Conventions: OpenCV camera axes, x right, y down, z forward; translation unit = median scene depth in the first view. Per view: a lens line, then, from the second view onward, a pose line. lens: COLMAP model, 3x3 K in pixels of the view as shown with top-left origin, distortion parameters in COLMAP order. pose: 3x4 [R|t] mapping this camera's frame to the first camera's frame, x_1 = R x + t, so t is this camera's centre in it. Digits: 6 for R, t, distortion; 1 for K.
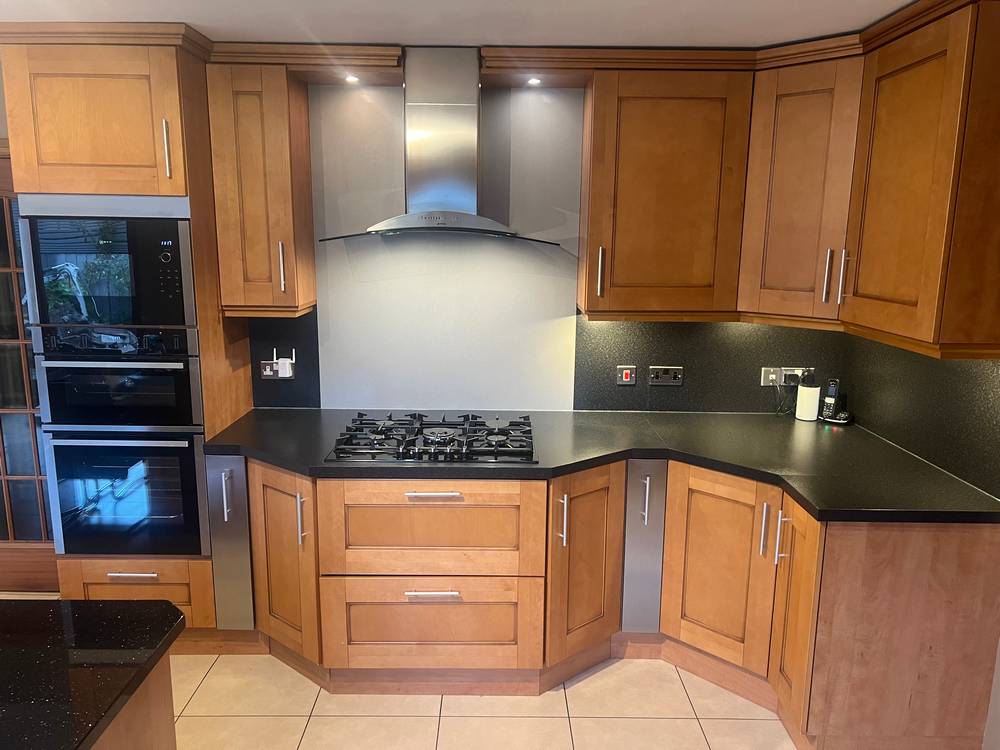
lens RADIAL K [[759.3, 0, 501.6], [0, 759.3, 377.6], [0, 0, 1]] dist [0.055738, -0.063027]
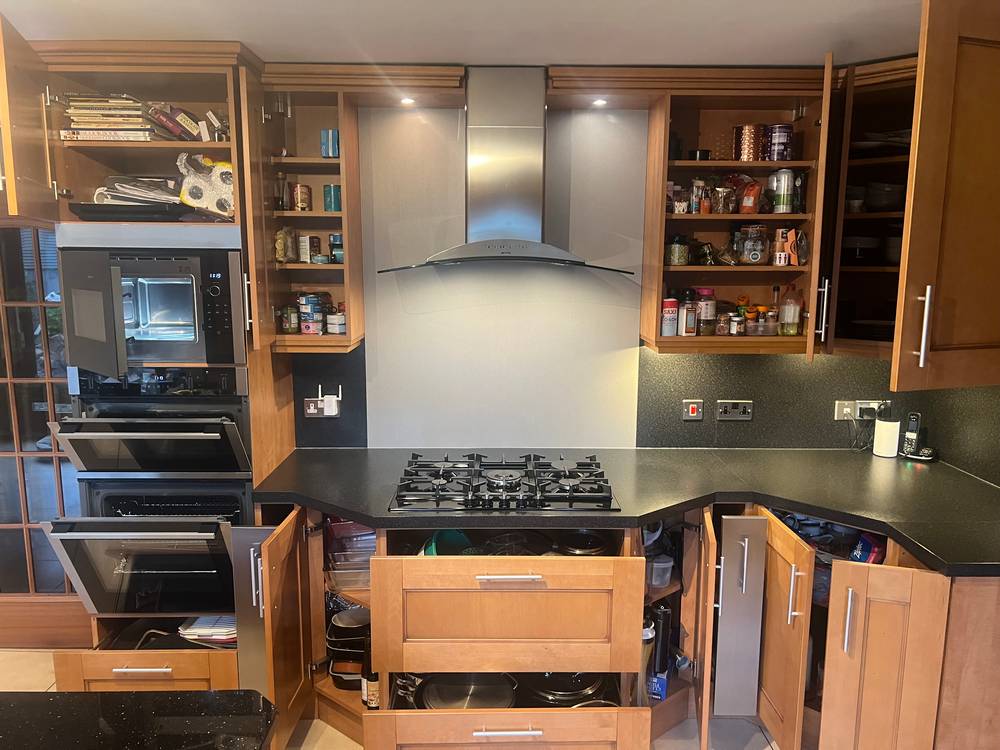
lens RADIAL K [[759.3, 0, 501.5], [0, 759.3, 374.6], [0, 0, 1]] dist [0.055738, -0.063027]
pose [[0.999901, -0.007962, 0.011602, -0.092347], [0.008341, 0.999420, -0.033004, -0.019815], [-0.011332, 0.033097, 0.999388, 0.065761]]
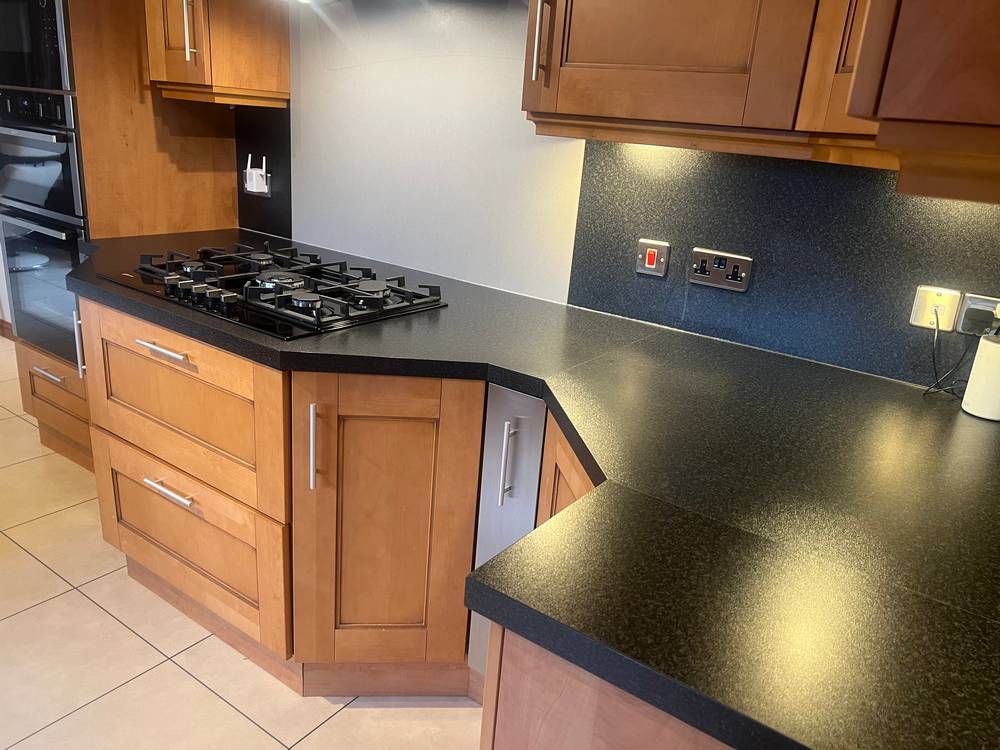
lens RADIAL K [[759.3, 0, 505.9], [0, 759.3, 375.0], [0, 0, 1]] dist [0.055738, -0.063027]
pose [[0.807749, 0.236683, -0.539929, 0.445825], [-0.177636, 0.971018, 0.159907, 0.010987], [0.562128, -0.033254, 0.826382, 0.524225]]
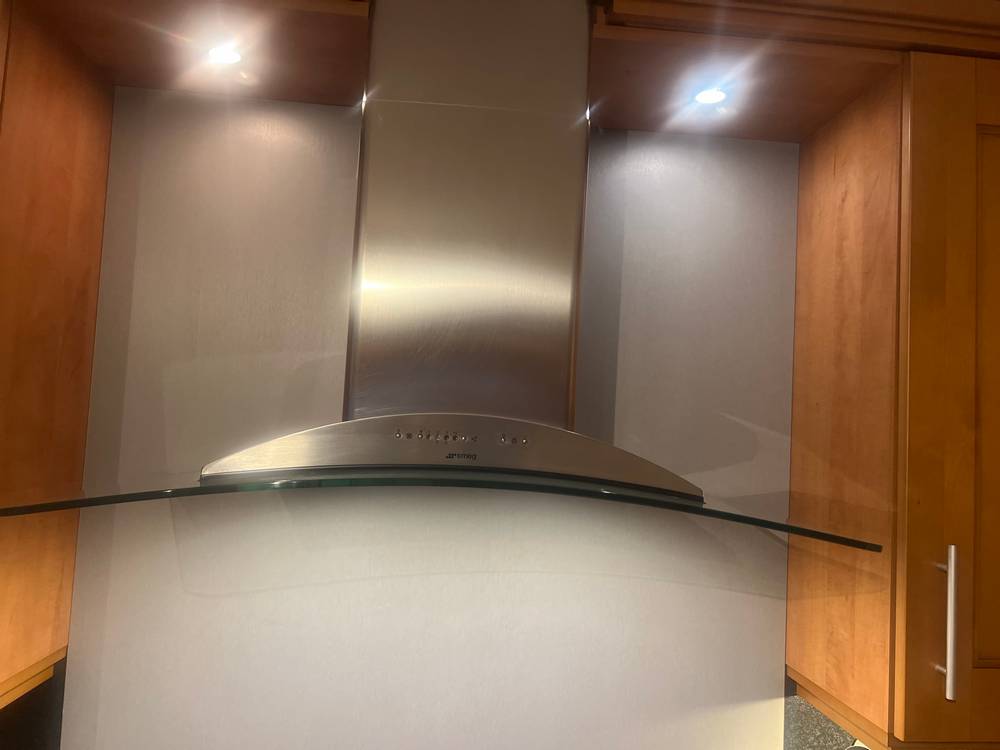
lens RADIAL K [[759.3, 0, 492.5], [0, 759.3, 374.8], [0, 0, 1]] dist [0.055738, -0.063027]
pose [[0.996474, 0.044127, 0.071360, -0.086382], [-0.025254, 0.968827, -0.246448, -0.152726], [-0.080010, 0.243777, 0.966525, 0.667182]]
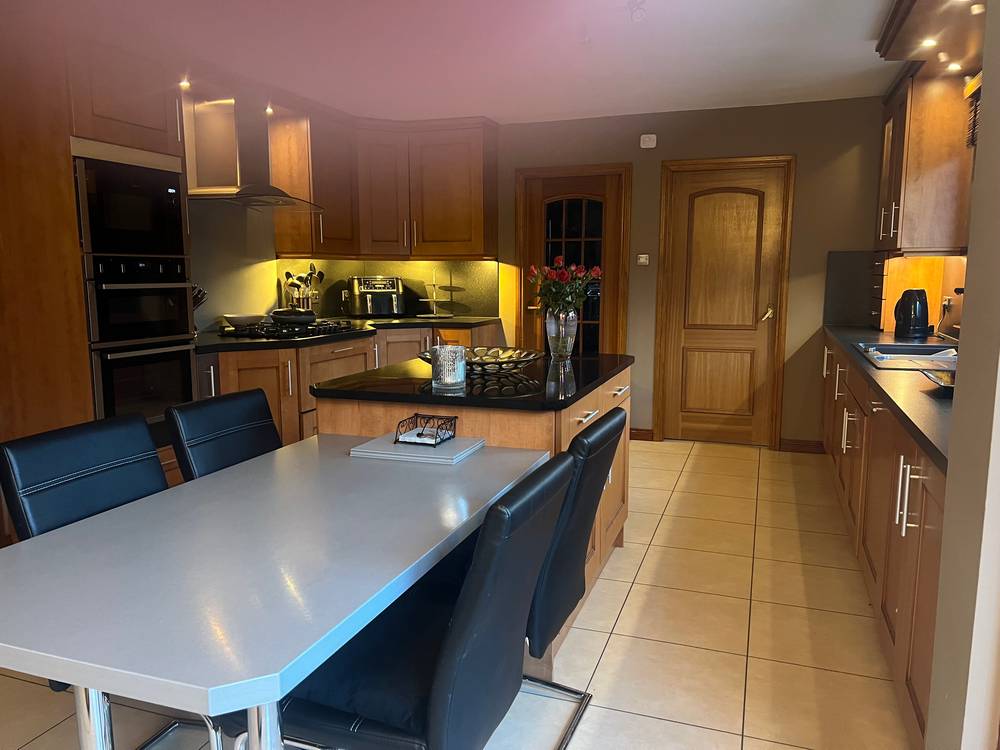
lens RADIAL K [[759.3, 0, 497.3], [0, 759.3, 373.3], [0, 0, 1]] dist [0.055738, -0.063027]
pose [[0.346665, -0.136598, 0.927989, -1.352516], [0.174957, 0.981393, 0.079101, 0.111579], [-0.921528, 0.134936, 0.364114, 0.048378]]
